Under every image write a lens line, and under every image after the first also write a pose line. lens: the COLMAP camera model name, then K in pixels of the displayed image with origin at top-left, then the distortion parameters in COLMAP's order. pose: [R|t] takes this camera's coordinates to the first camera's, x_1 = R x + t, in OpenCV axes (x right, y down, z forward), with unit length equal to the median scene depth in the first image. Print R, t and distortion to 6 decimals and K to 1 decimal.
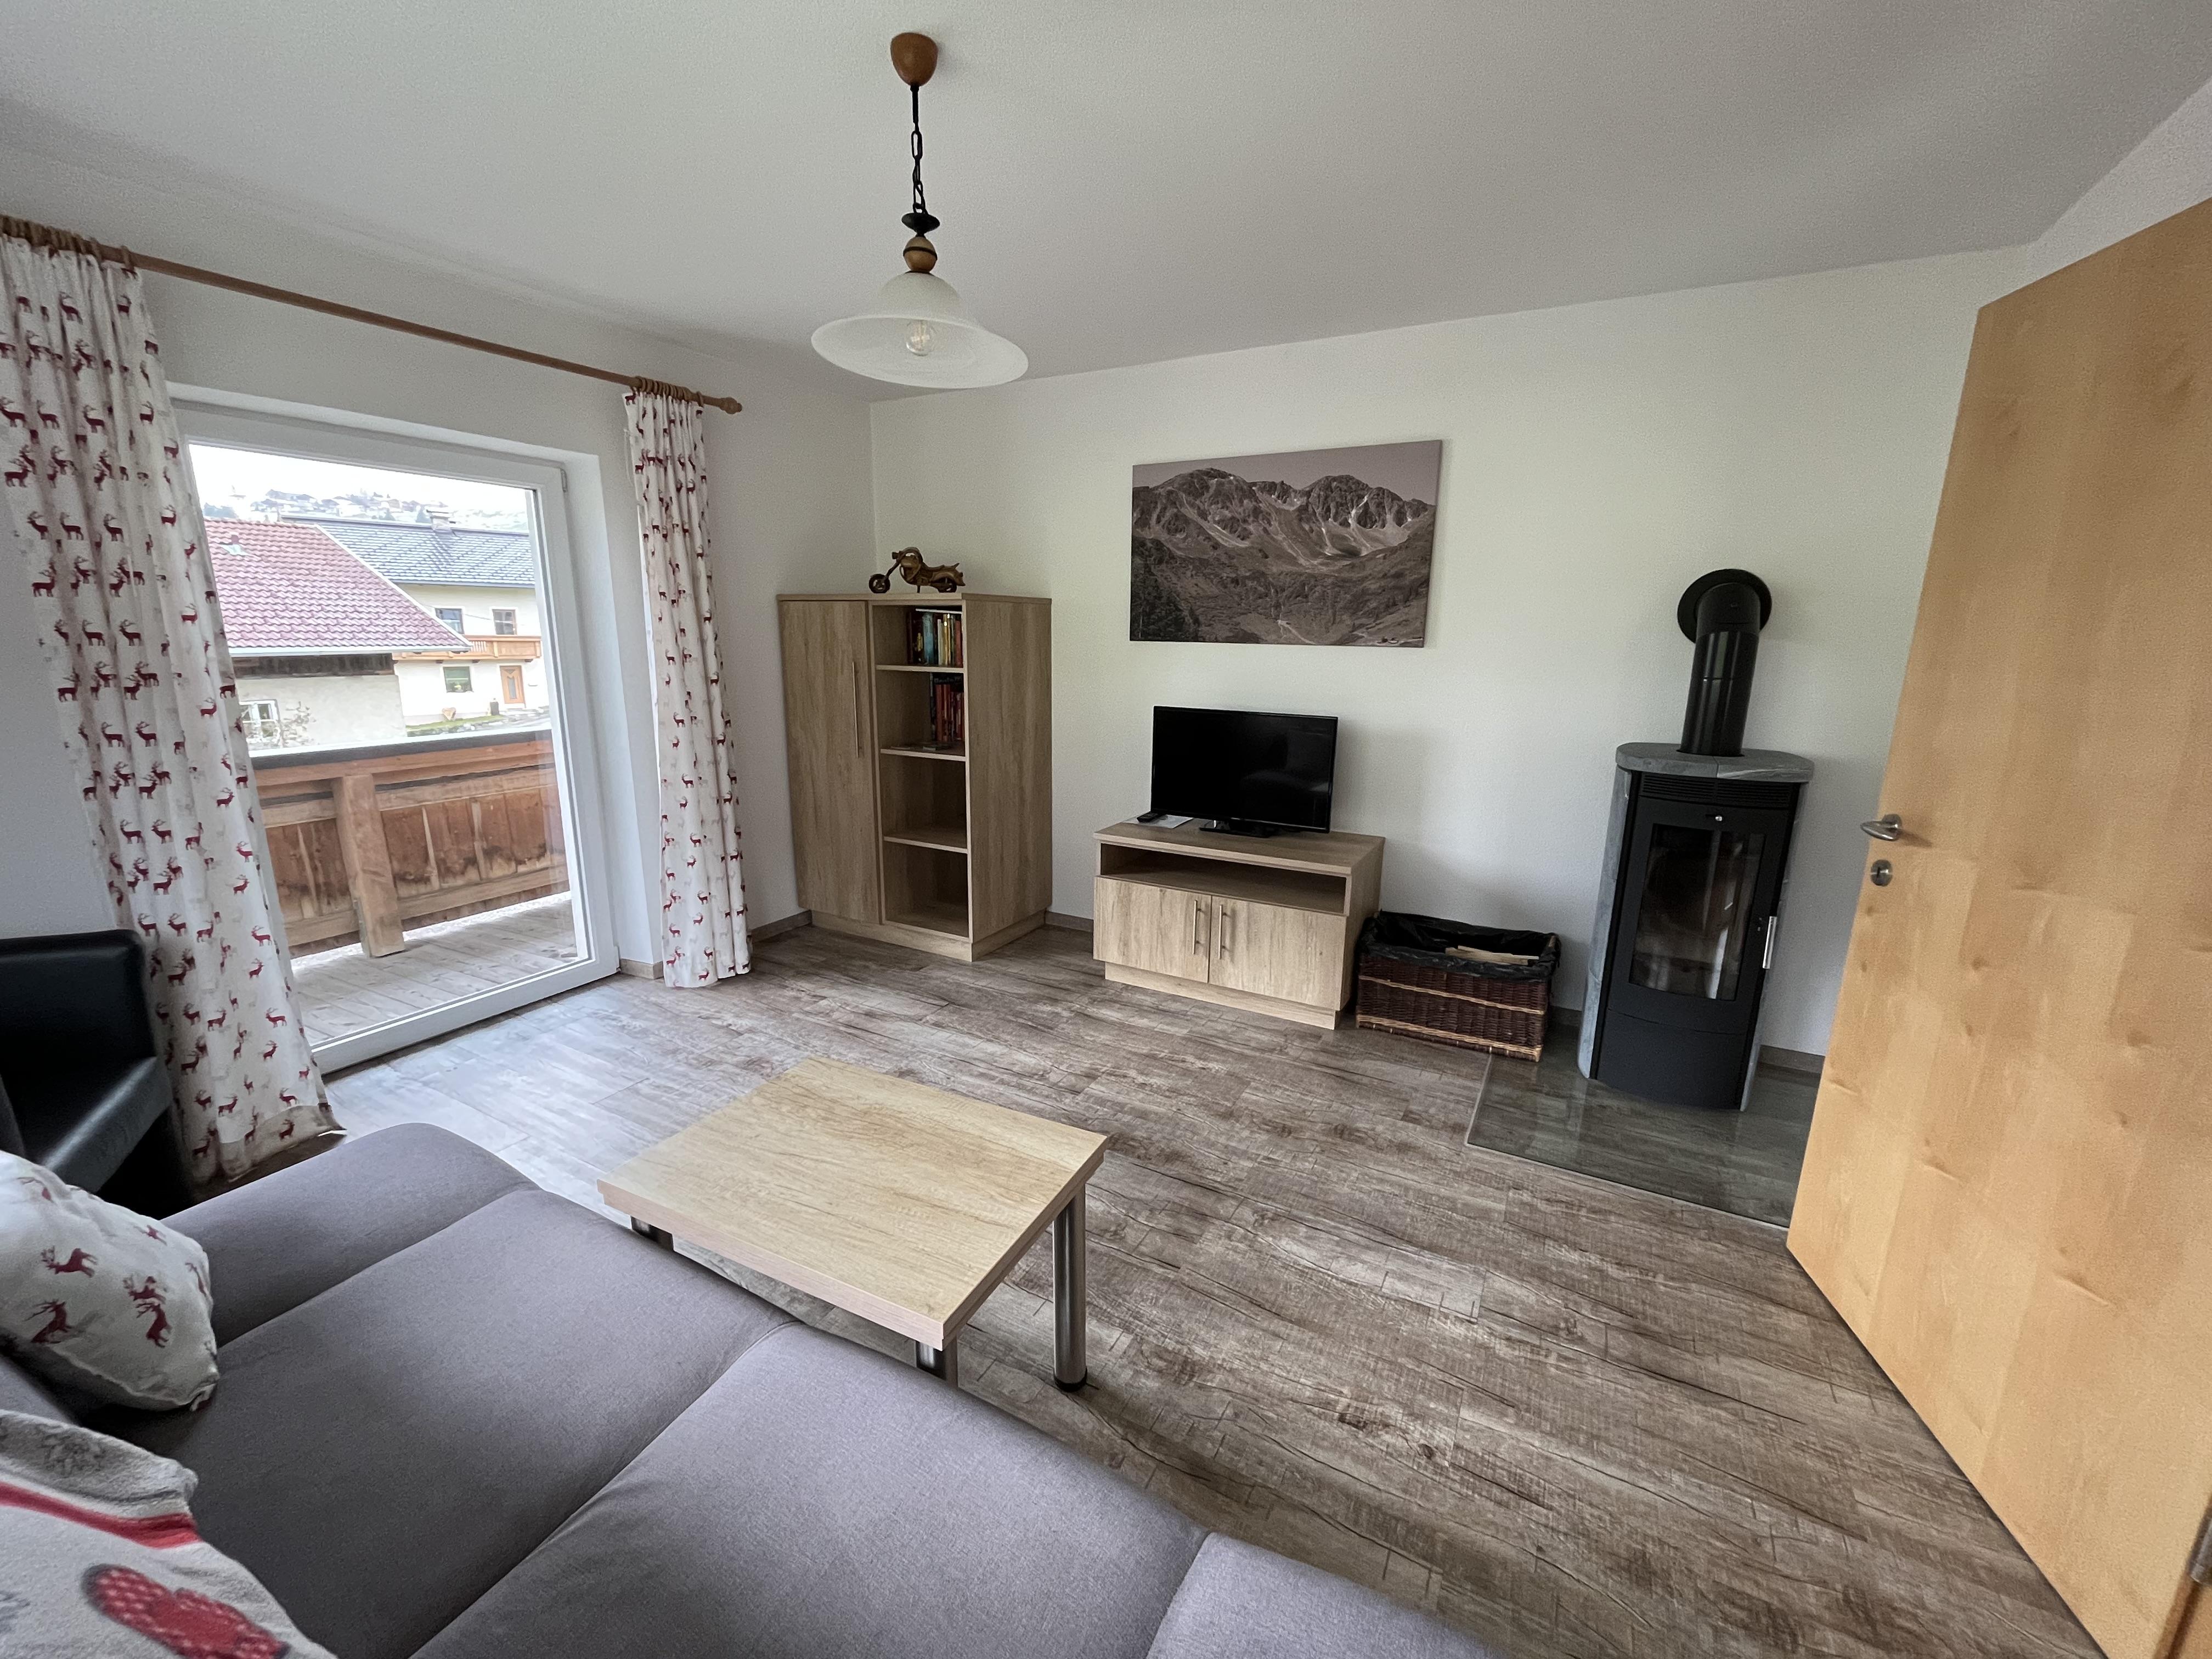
lens RADIAL K [[898.7, 0, 1106.0], [0, 898.7, 829.5], [0, 0, 1]] dist [-0.001003, -0.000222]
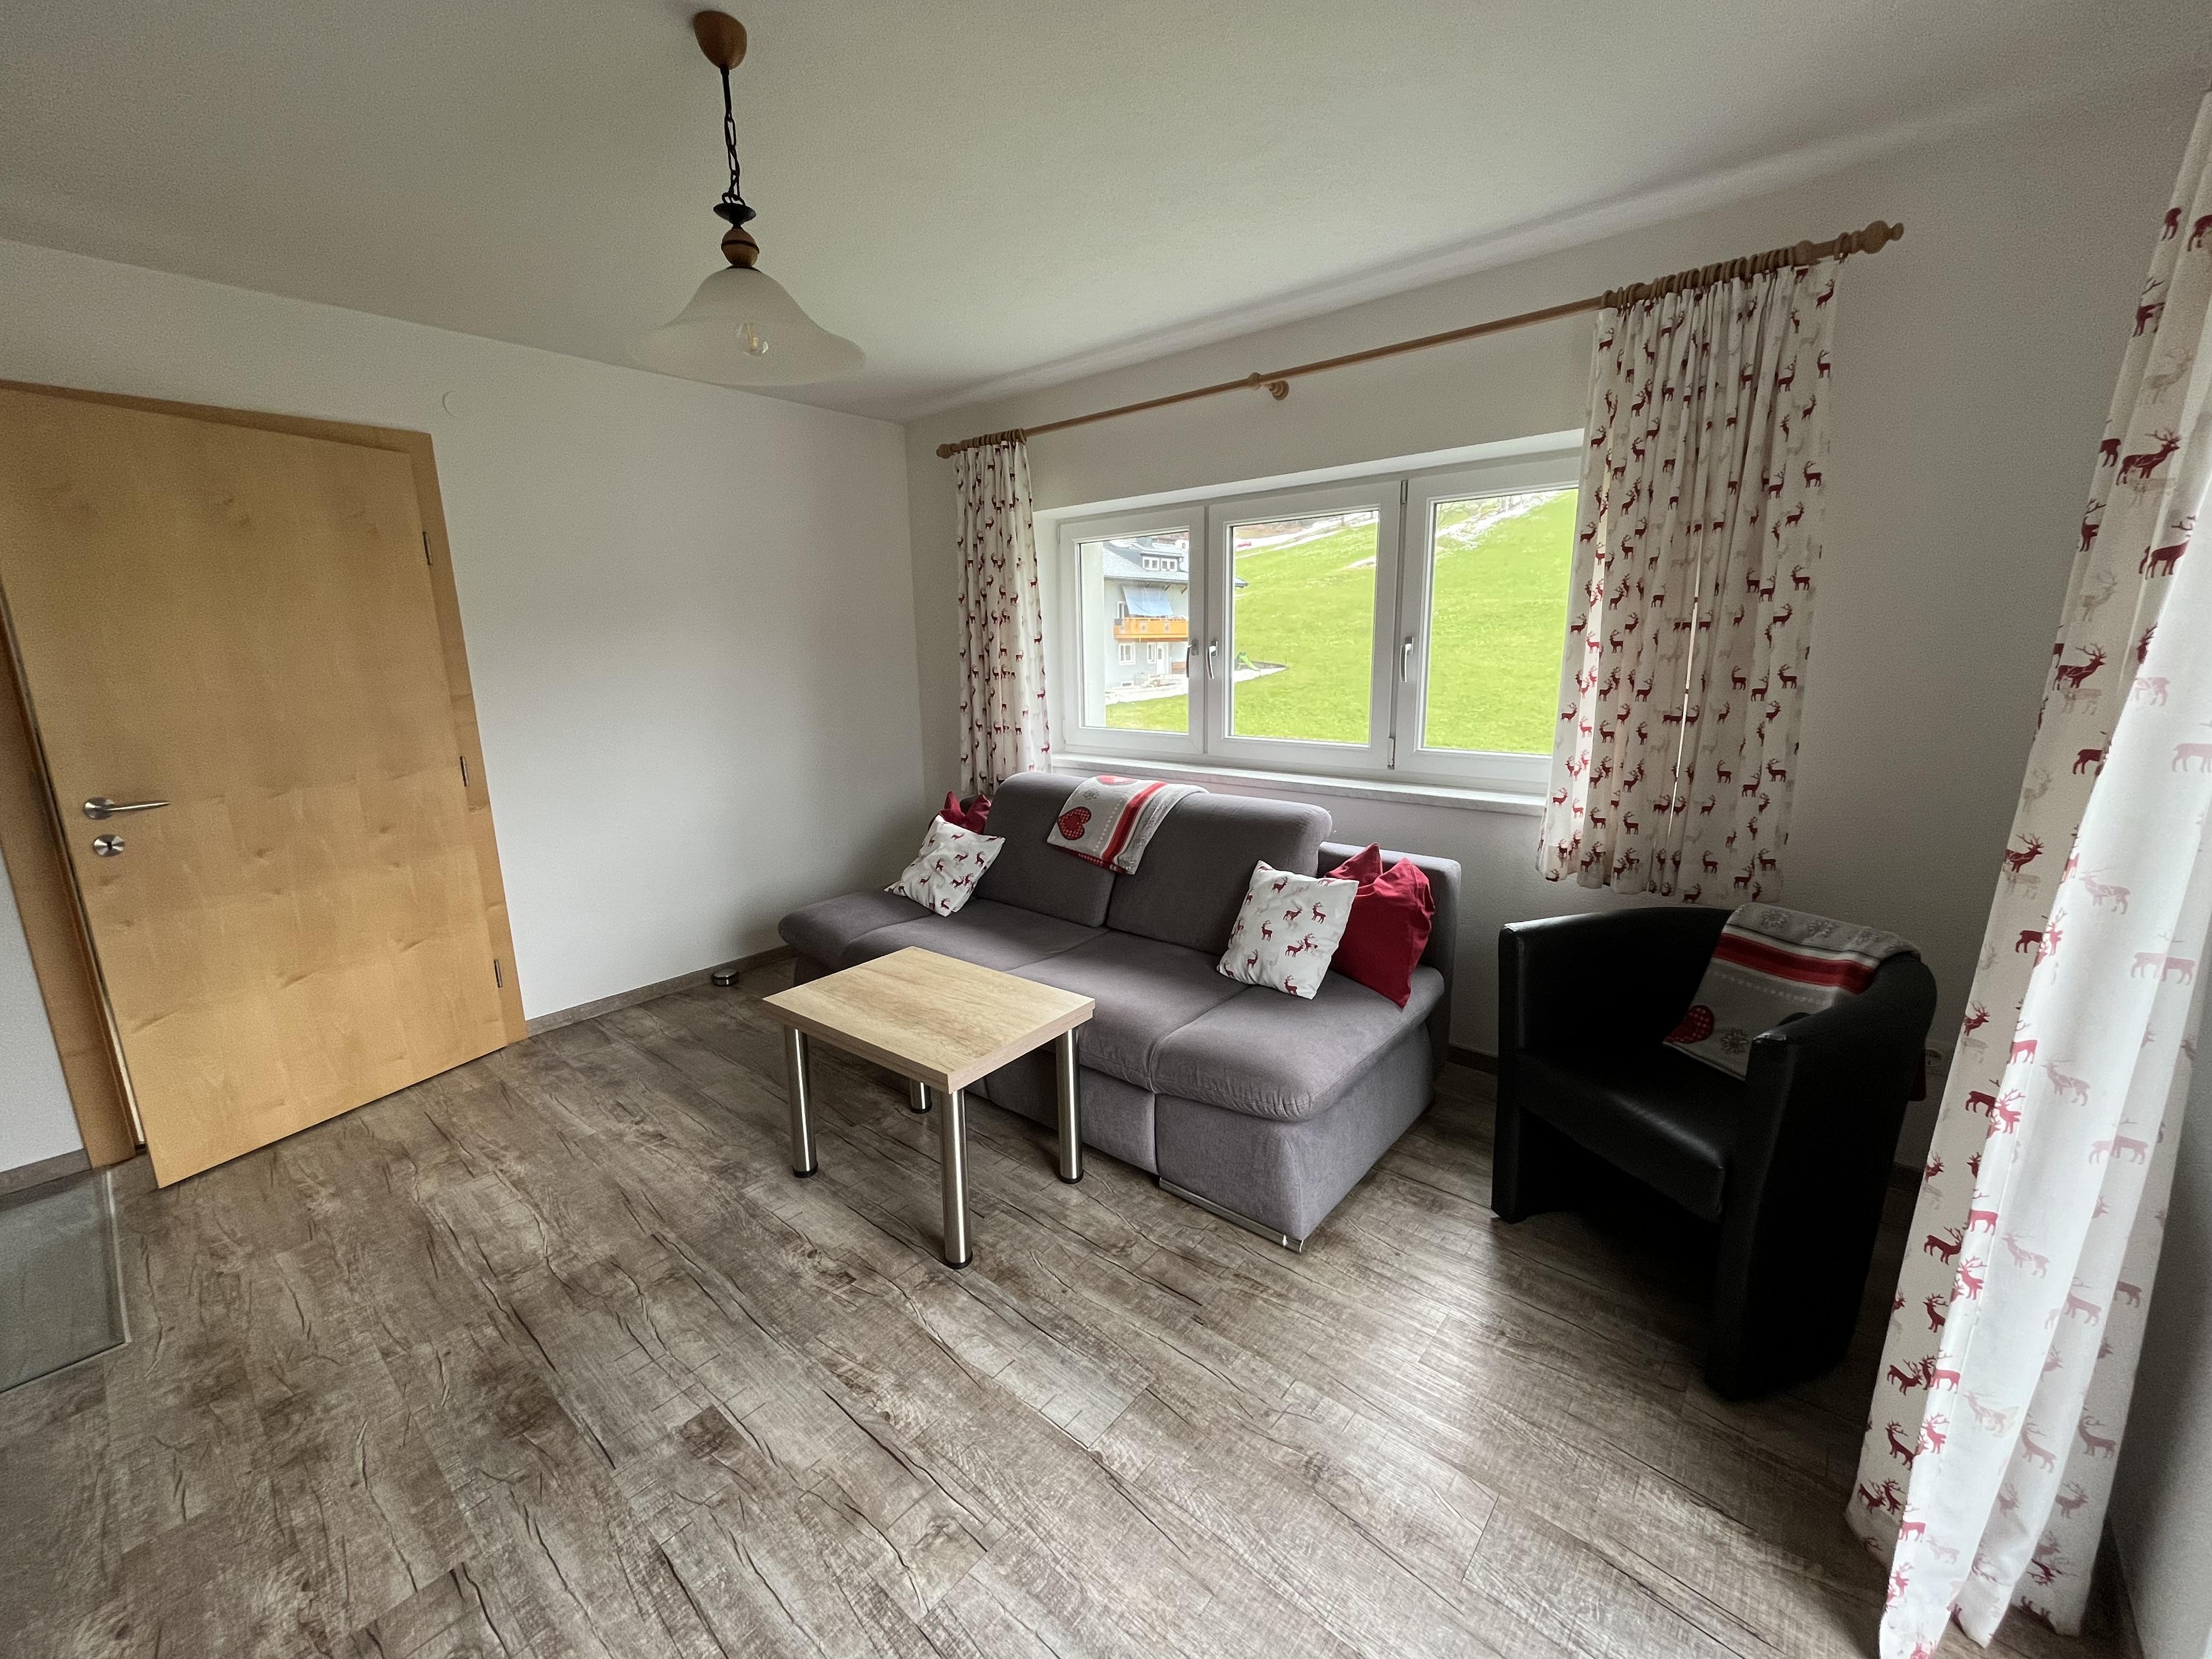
lens RADIAL K [[898.7, 0, 1106.0], [0, 898.7, 829.5], [0, 0, 1]] dist [-0.001003, -0.000222]
pose [[-0.979697, -0.038992, 0.196656, -0.664923], [0.047065, 0.908760, 0.414656, -0.388160], [-0.194882, 0.415493, -0.888475, 1.696720]]
